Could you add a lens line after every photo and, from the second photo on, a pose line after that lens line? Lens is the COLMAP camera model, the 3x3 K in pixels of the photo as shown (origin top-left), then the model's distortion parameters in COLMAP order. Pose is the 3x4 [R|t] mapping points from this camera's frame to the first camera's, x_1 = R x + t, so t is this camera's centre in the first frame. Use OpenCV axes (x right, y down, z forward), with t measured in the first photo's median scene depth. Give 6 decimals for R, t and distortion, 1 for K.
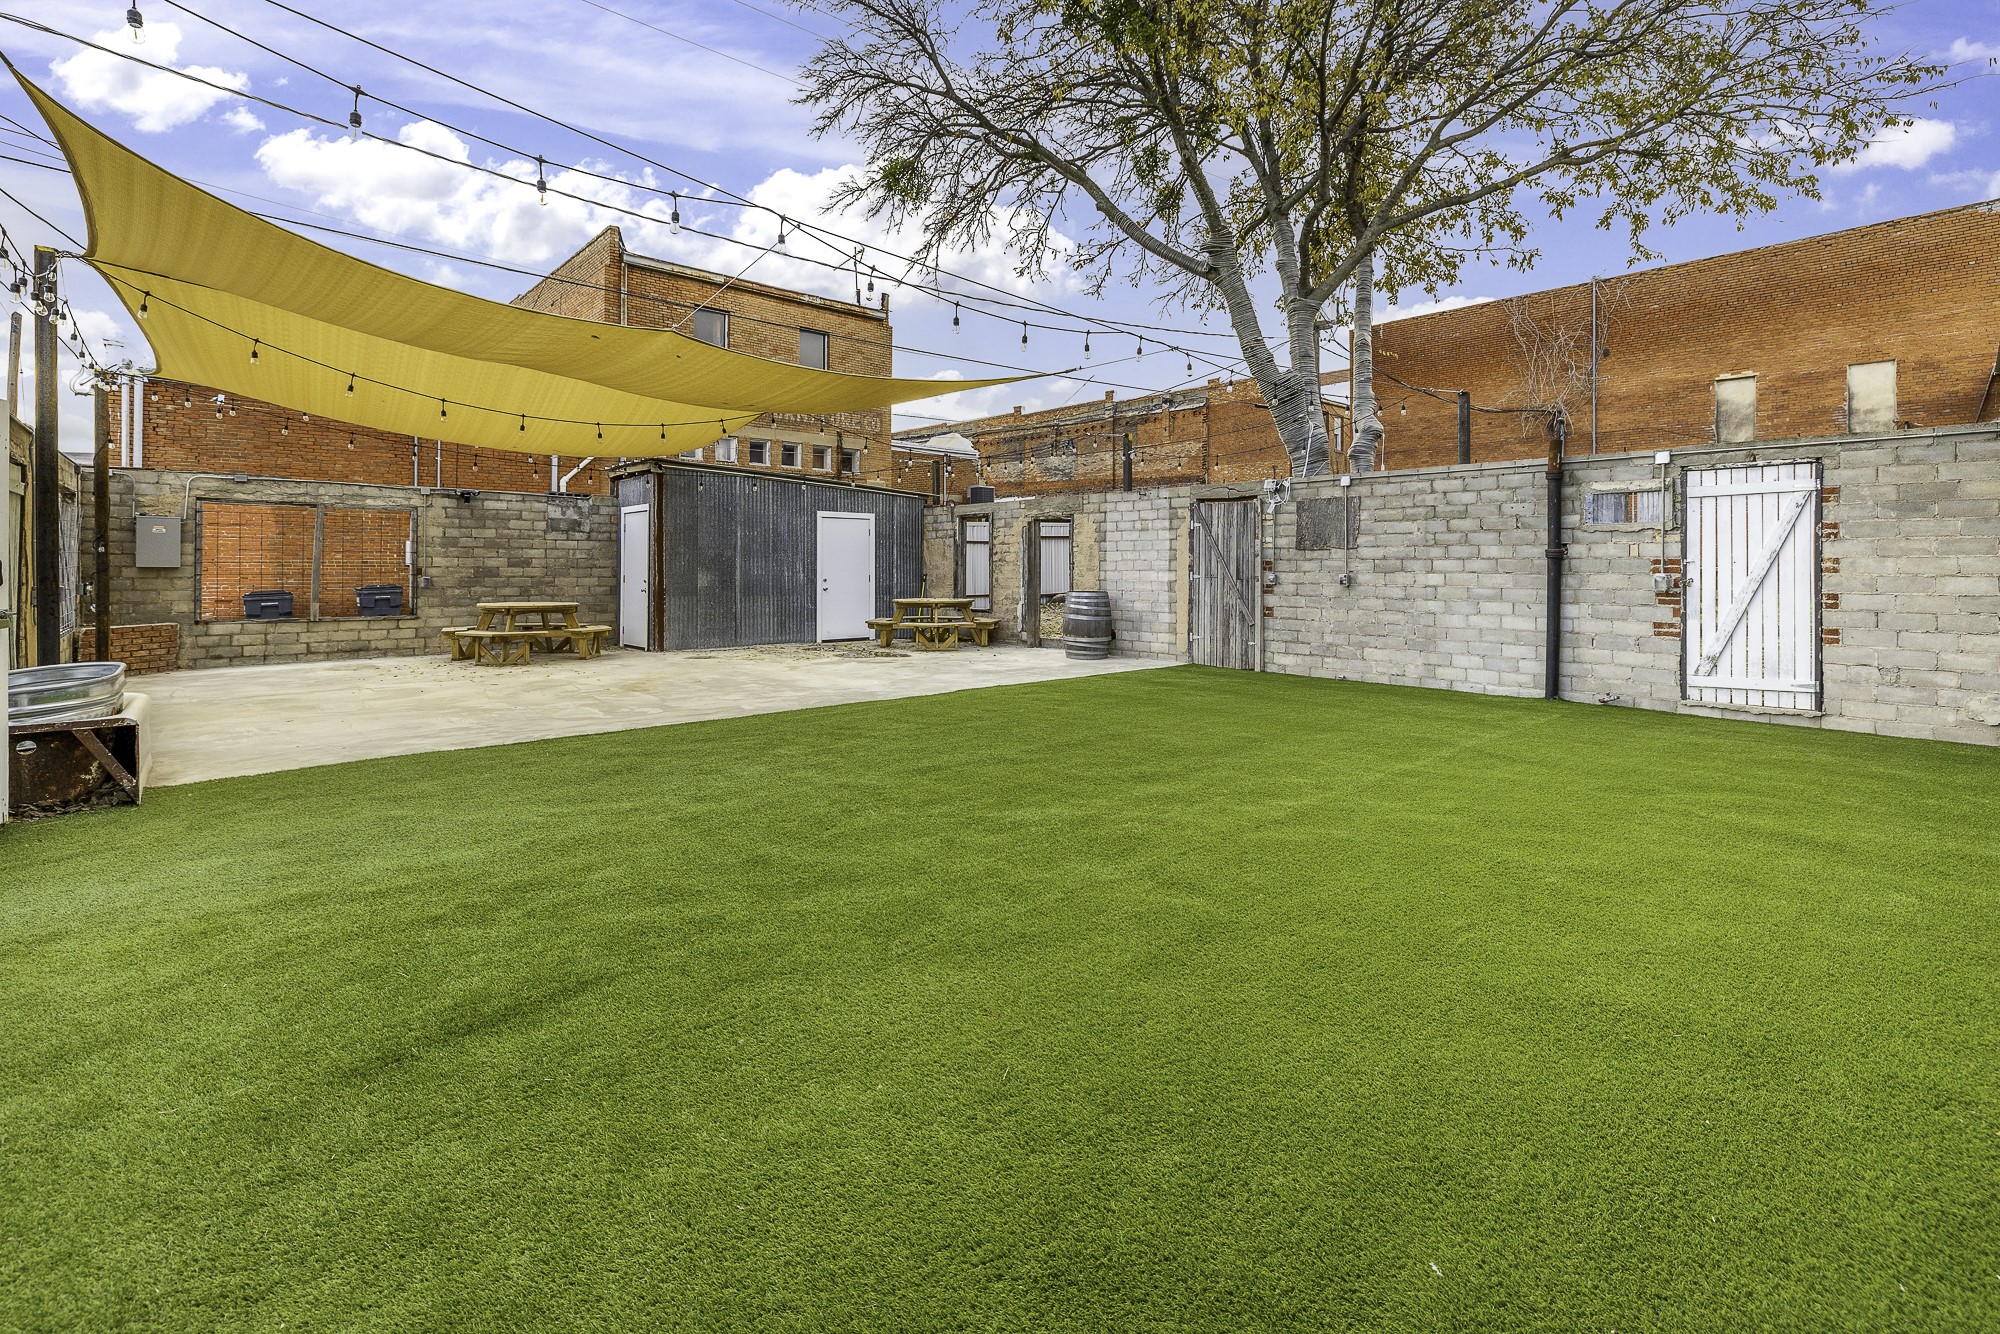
lens RADIAL K [[881.2, 0, 995.5], [0, 881.2, 561.6], [0, 0, 1]] dist [-0.000053, 0.000058]
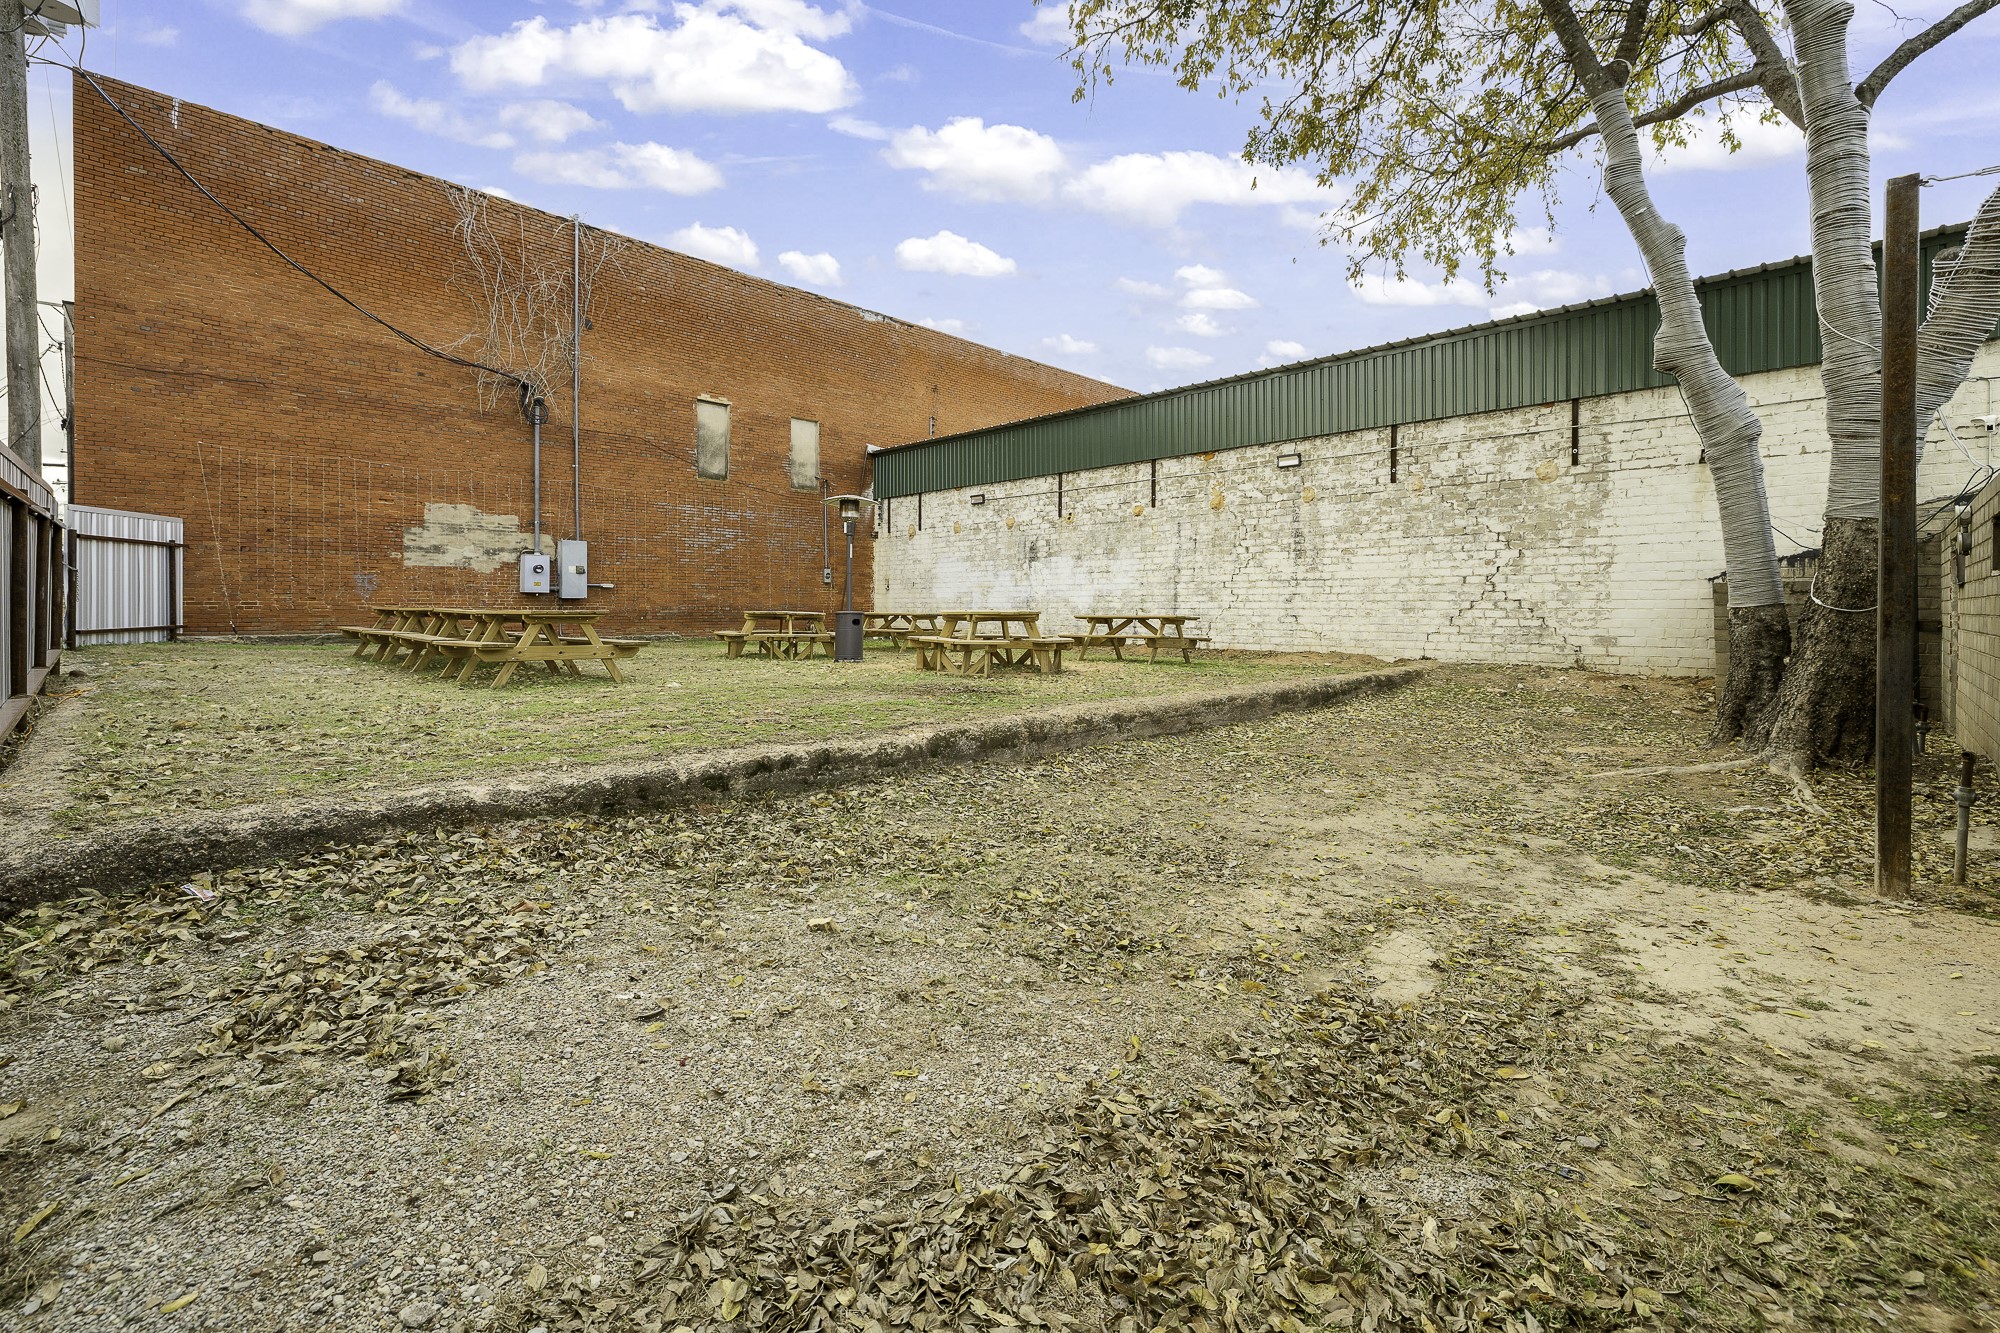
lens RADIAL K [[862.1, 0, 1007.0], [0, 862.1, 612.4], [0, 0, 1]] dist [0.001451, -0.000388]
pose [[-0.053598, -0.008686, 0.998525, -0.133956], [-0.009729, 0.999919, 0.008176, -0.002435], [-0.998515, -0.009276, -0.053678, 1.469448]]
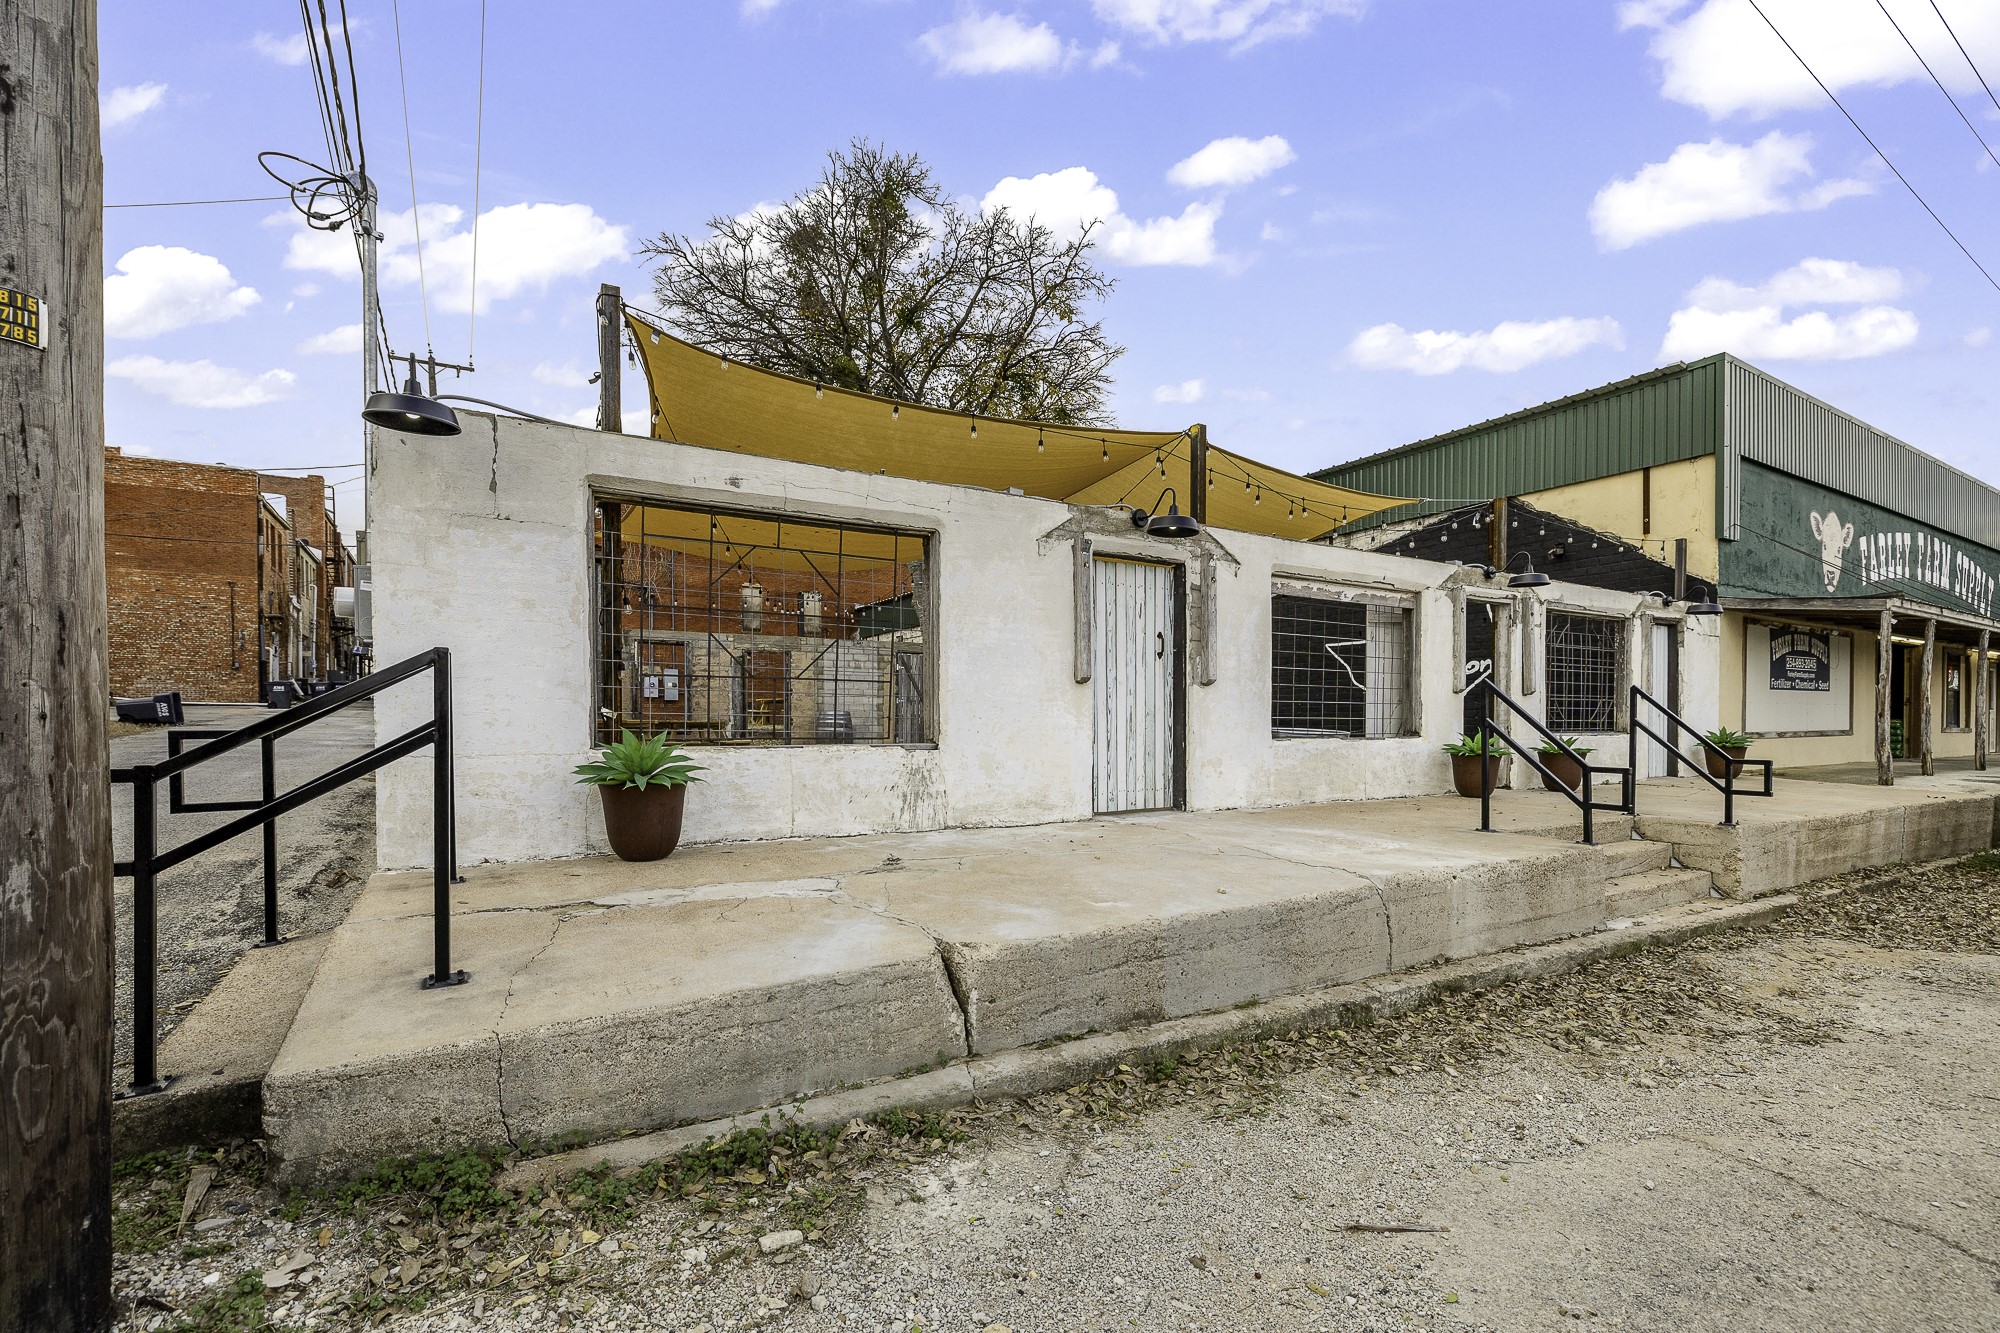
lens RADIAL K [[871.4, 0, 1002.9], [0, 871.4, 726.4], [0, 0, 1]] dist [-0.000828, -0.000001]
pose [[0.193154, -0.009815, 0.981119, -1.192215], [-0.006000, 0.999919, 0.011185, 0.042238], [-0.981150, -0.008048, 0.193080, 0.509819]]
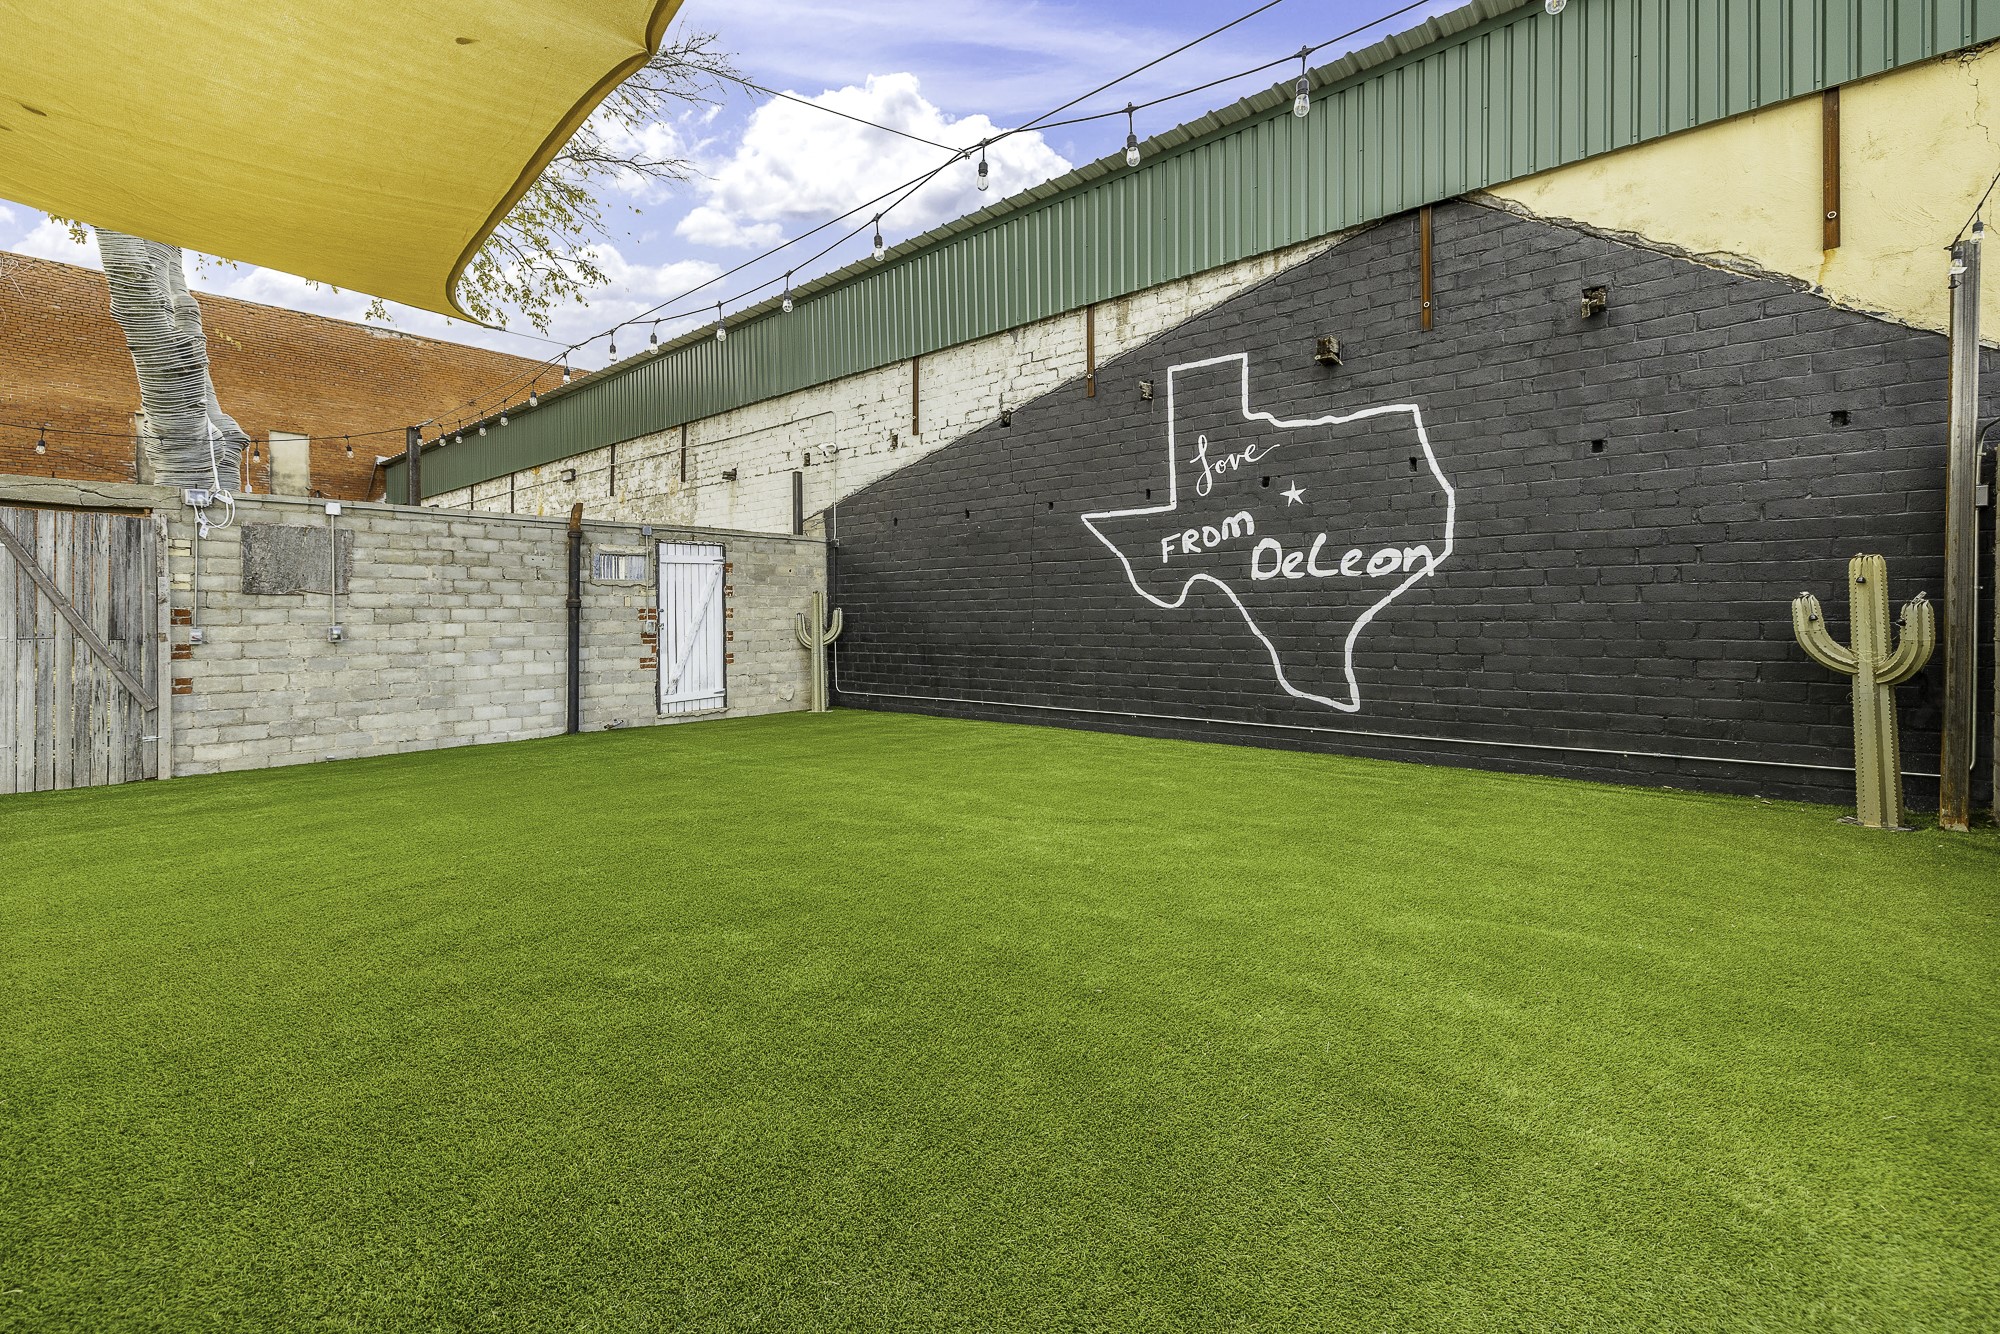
lens RADIAL K [[858.6, 0, 997.3], [0, 858.6, 617.3], [0, 0, 1]] dist [-0.000627, 0.000392]
pose [[-0.116966, -0.008651, 0.993098, -0.366494], [-0.000552, 0.999962, 0.008646, -0.000892], [-0.993136, 0.000463, -0.116966, 0.419915]]
